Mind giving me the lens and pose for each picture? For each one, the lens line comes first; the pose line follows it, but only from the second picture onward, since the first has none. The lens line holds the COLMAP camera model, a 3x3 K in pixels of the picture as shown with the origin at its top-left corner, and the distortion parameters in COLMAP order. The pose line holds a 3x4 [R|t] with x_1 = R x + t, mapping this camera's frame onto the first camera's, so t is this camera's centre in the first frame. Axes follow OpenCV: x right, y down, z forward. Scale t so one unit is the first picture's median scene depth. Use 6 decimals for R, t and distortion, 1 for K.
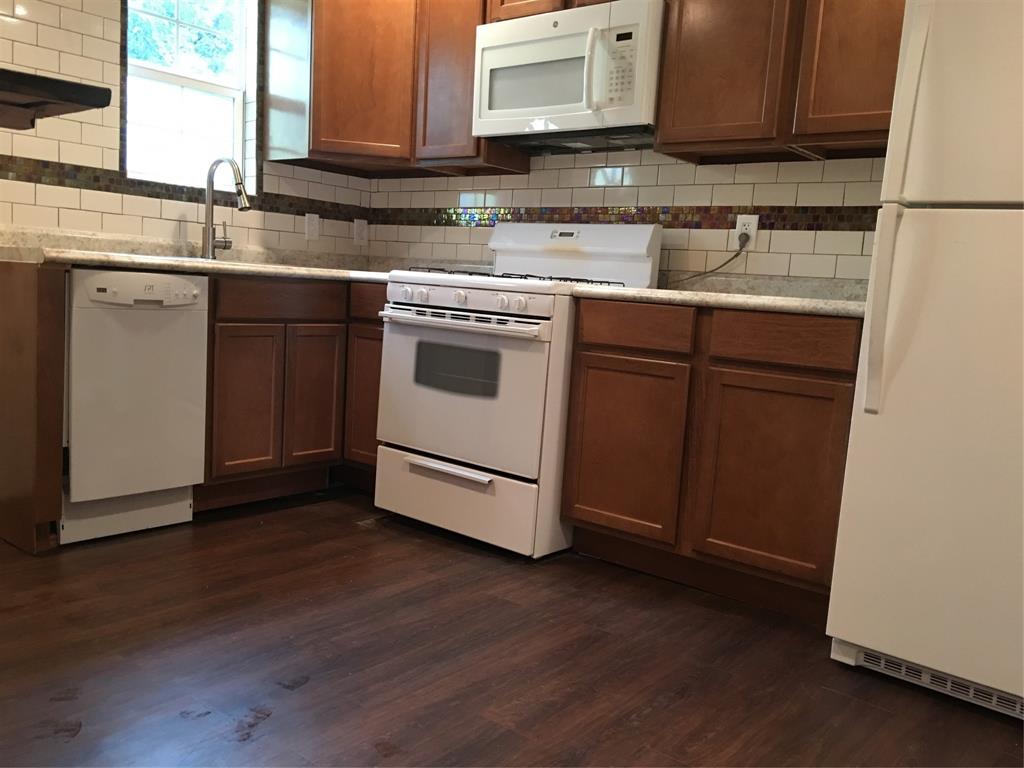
lens RADIAL K [[856.4, 0, 511.9], [0, 856.4, 387.5], [0, 0, 1]] dist [0.053902, -0.086298]
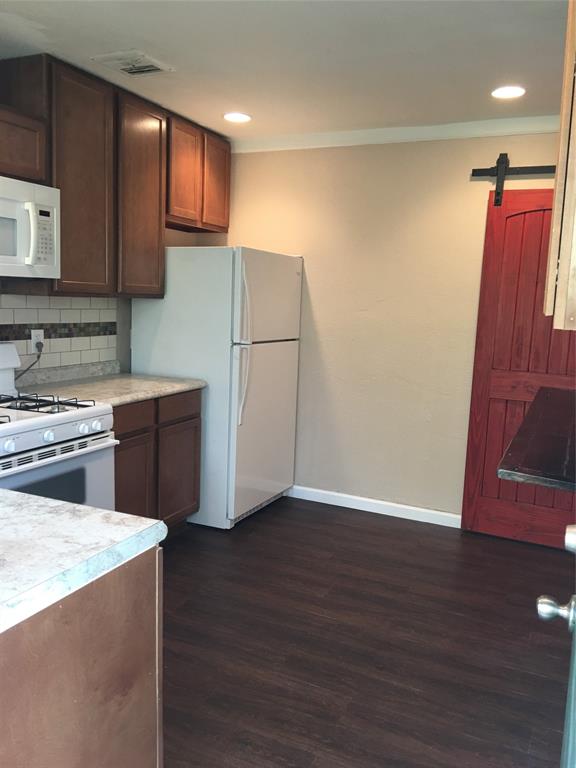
lens RADIAL K [[642.3, 0, 287.7], [0, 642.3, 381.3], [0, 0, 1]] dist [0.053902, -0.086298]
pose [[-0.252280, -0.202770, 0.946171, -0.920926], [0.064731, 0.972072, 0.225580, -0.343352], [-0.965487, 0.118156, -0.232109, 0.868377]]
